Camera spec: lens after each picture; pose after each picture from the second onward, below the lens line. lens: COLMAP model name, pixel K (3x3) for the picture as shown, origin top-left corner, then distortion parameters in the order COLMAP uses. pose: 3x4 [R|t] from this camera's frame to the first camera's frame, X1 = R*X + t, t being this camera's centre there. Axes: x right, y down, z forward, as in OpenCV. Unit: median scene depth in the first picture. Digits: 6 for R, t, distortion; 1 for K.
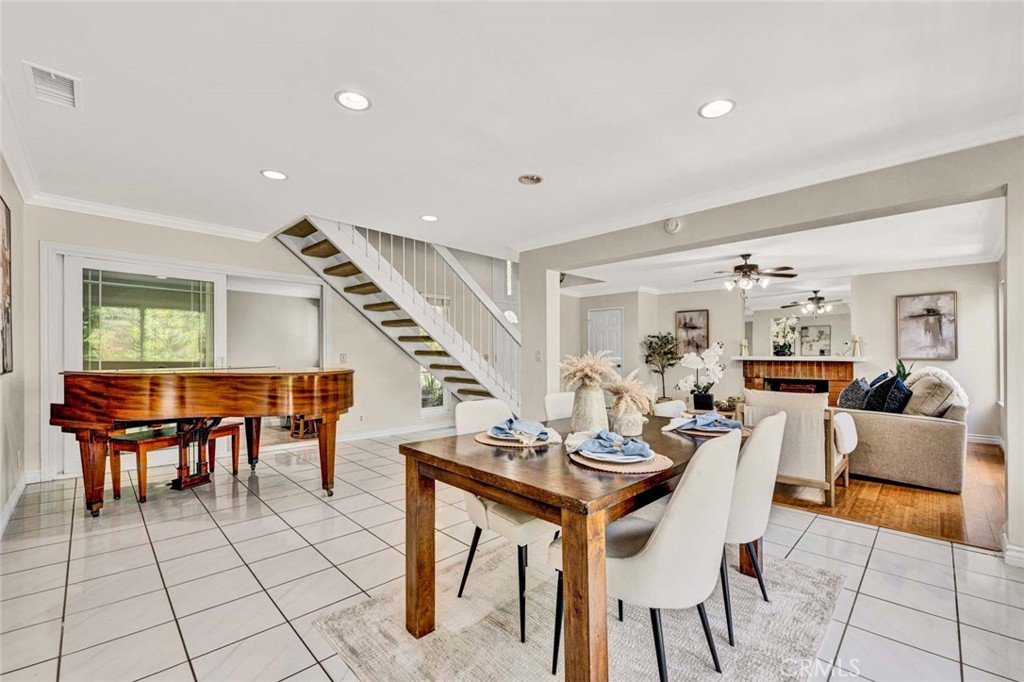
lens RADIAL K [[418.3, 0, 517.9], [0, 418.3, 346.2], [0, 0, 1]] dist [-0.003262, 0.001057]
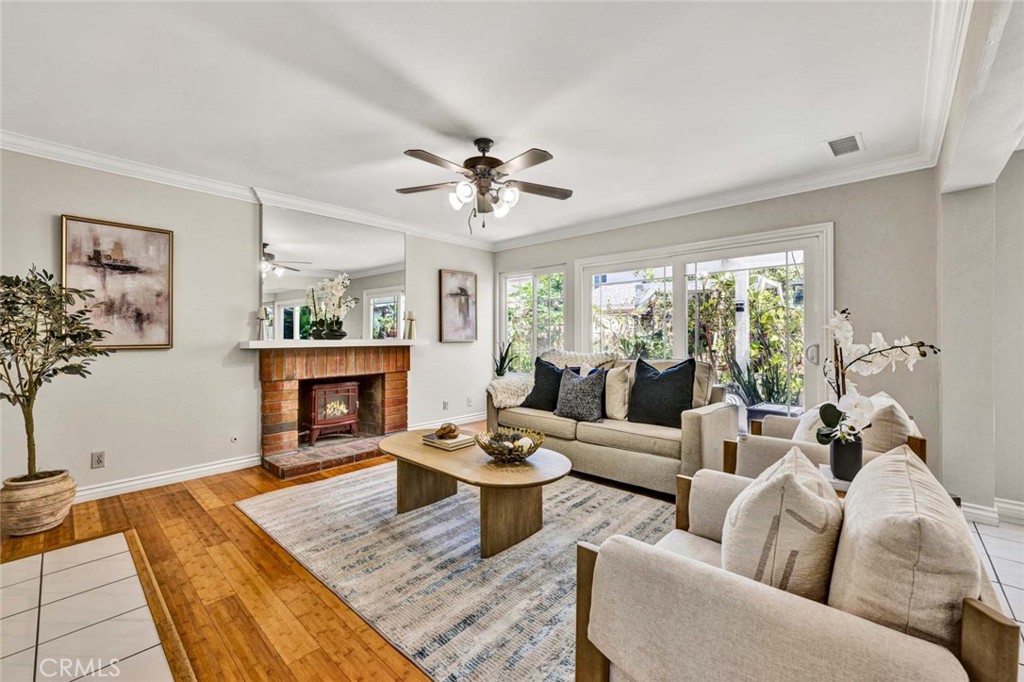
lens RADIAL K [[418.3, 0, 507.1], [0, 418.3, 336.3], [0, 0, 1]] dist [-0.003262, 0.001057]
pose [[-0.034432, 0.000301, 0.999407, 0.030056], [-0.012387, 0.999923, -0.000728, 0.017712], [-0.999330, -0.012405, -0.034425, 0.845874]]
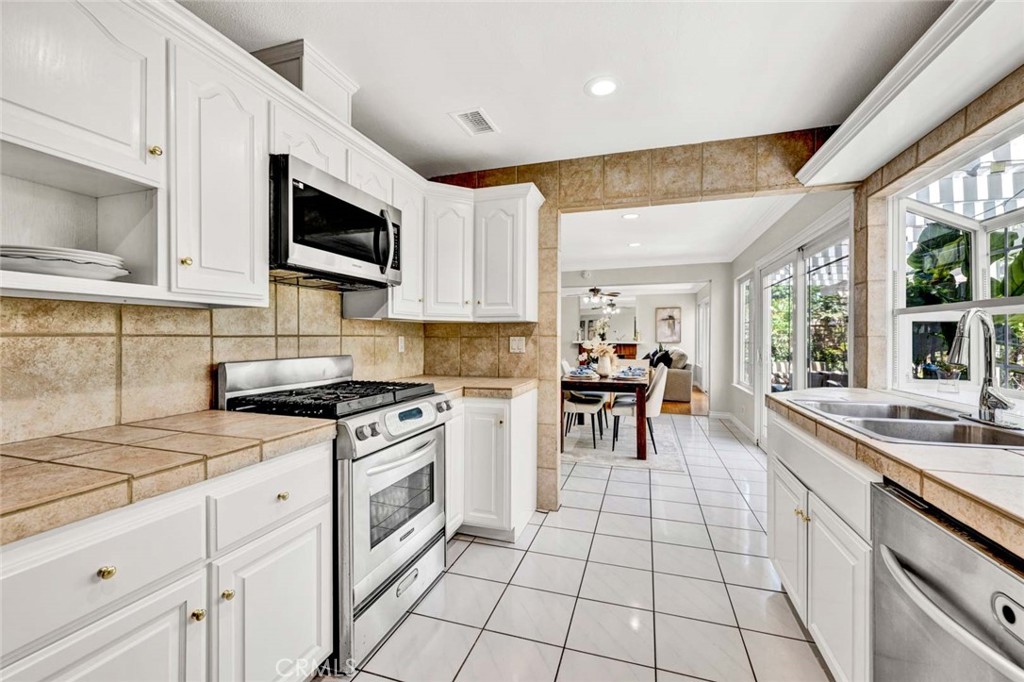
lens RADIAL K [[418.3, 0, 508.8], [0, 418.3, 337.1], [0, 0, 1]] dist [-0.003262, 0.001057]
pose [[0.890423, -0.001549, 0.455131, -0.466737], [-0.007374, 0.999814, 0.017829, -0.019433], [-0.455074, -0.019231, 0.890246, -0.312380]]
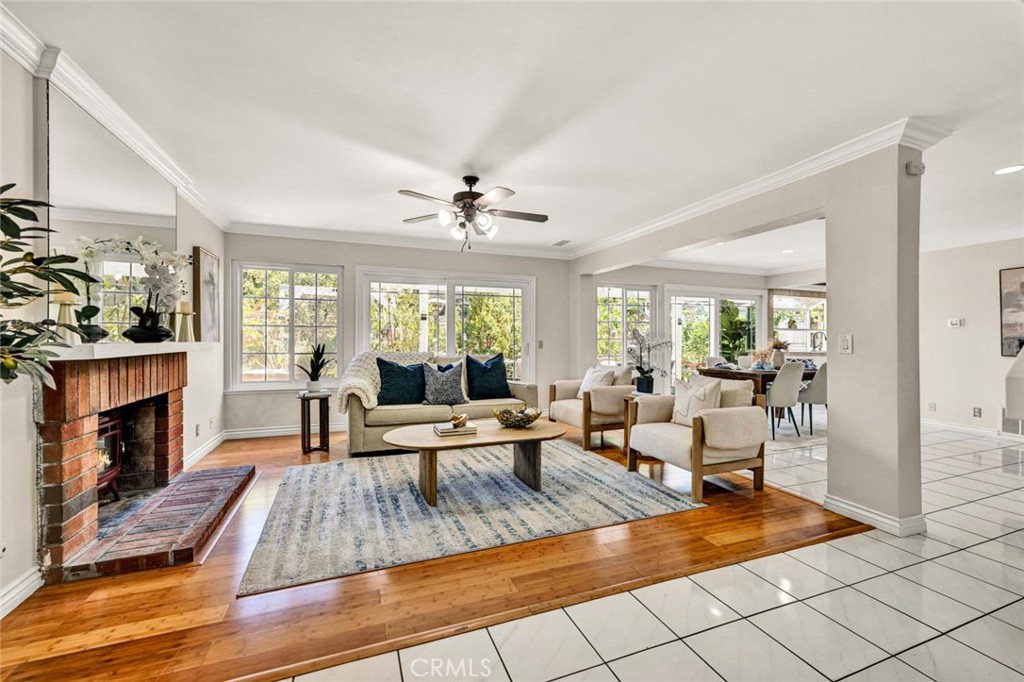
lens RADIAL K [[418.3, 0, 505.4], [0, 418.3, 339.0], [0, 0, 1]] dist [-0.003262, 0.001057]
pose [[-0.912691, -0.002364, 0.408642, 0.204739], [-0.007928, 0.999898, -0.011921, 0.023985], [-0.408572, -0.014120, -0.912617, 1.319707]]
